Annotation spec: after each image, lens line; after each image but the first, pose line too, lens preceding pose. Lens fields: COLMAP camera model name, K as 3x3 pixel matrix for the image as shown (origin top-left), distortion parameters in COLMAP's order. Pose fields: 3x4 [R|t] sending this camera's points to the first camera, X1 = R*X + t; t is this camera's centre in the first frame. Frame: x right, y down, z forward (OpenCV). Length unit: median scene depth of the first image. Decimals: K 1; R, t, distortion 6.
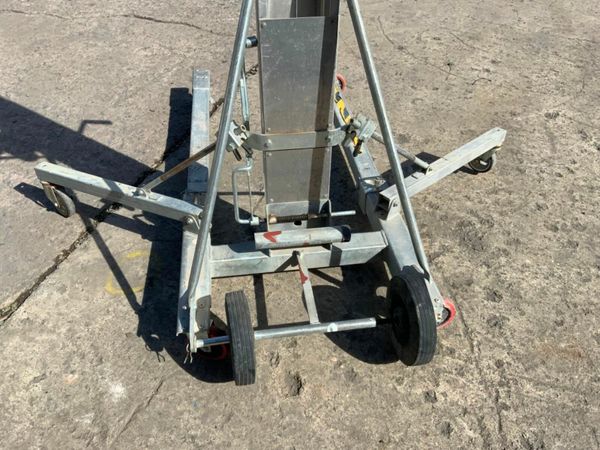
lens RADIAL K [[495.9, 0, 300.0], [0, 495.9, 225.0], [0, 0, 1]] dist [0.080849, -0.163260]
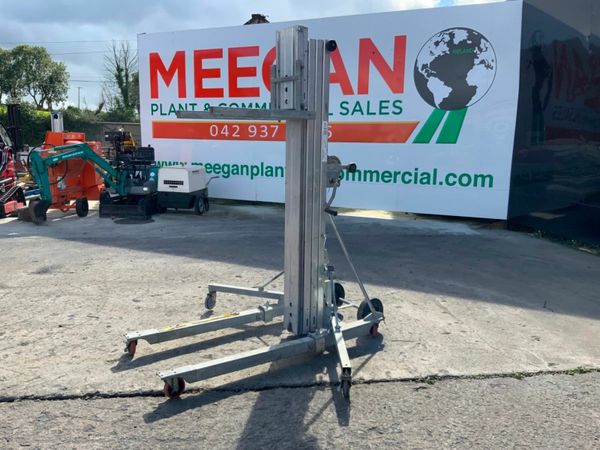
lens RADIAL K [[495.9, 0, 300.0], [0, 495.9, 225.0], [0, 0, 1]] dist [0.080849, -0.163260]
pose [[-0.455342, -0.175797, 0.872788, -1.828978], [0.564896, 0.700668, 0.435840, -1.253562], [-0.688154, 0.691491, -0.219737, 1.211580]]
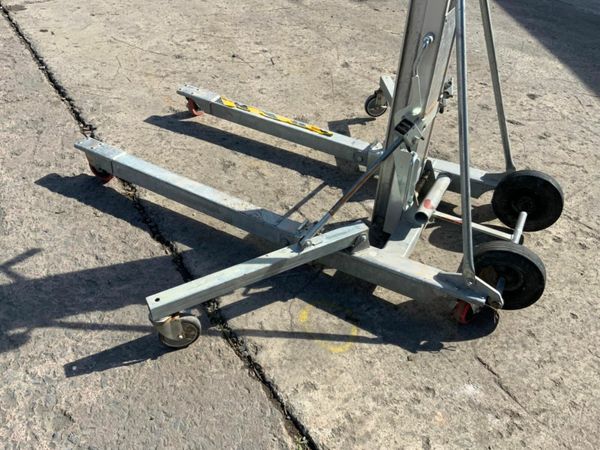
lens RADIAL K [[495.9, 0, 300.0], [0, 495.9, 225.0], [0, 0, 1]] dist [0.080849, -0.163260]
pose [[0.596040, -0.494599, 0.632541, -0.850627], [0.496195, 0.846230, 0.194126, -0.267574], [-0.631290, 0.198157, 0.749805, 0.304043]]
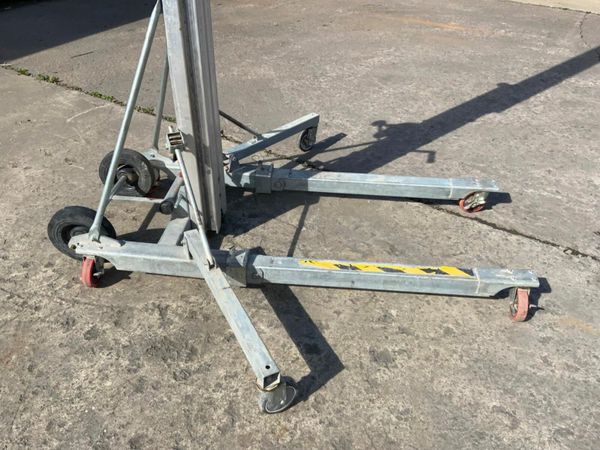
lens RADIAL K [[495.9, 0, 300.0], [0, 495.9, 225.0], [0, 0, 1]] dist [0.080849, -0.163260]
pose [[-0.232500, 0.556605, -0.797580, 0.953051], [-0.654284, 0.517245, 0.551697, -0.803447], [0.719622, 0.650114, 0.243919, 0.871561]]
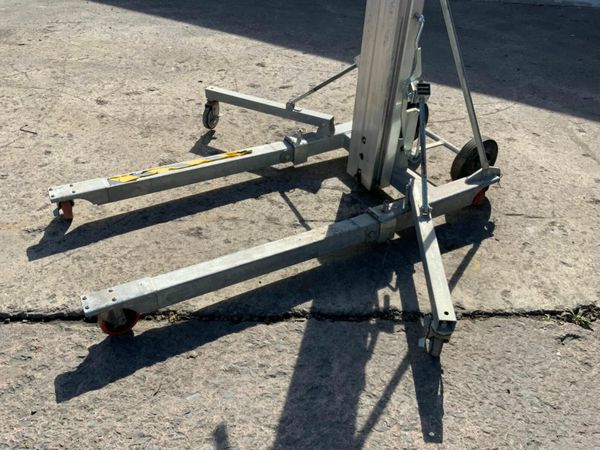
lens RADIAL K [[495.9, 0, 300.0], [0, 495.9, 225.0], [0, 0, 1]] dist [0.080849, -0.163260]
pose [[-0.371988, -0.582322, 0.722860, -0.965718], [0.570183, 0.471160, 0.672978, -0.889711], [-0.732473, 0.662502, 0.156764, 1.015230]]
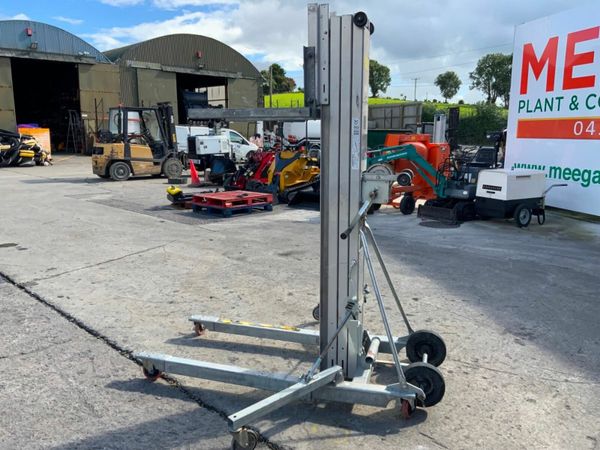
lens RADIAL K [[495.9, 0, 300.0], [0, 495.9, 225.0], [0, 0, 1]] dist [0.080849, -0.163260]
pose [[0.415047, -0.178546, 0.892108, -1.585908], [0.599723, 0.791053, -0.120696, -0.267011], [-0.684155, 0.585112, 0.435402, 0.051126]]
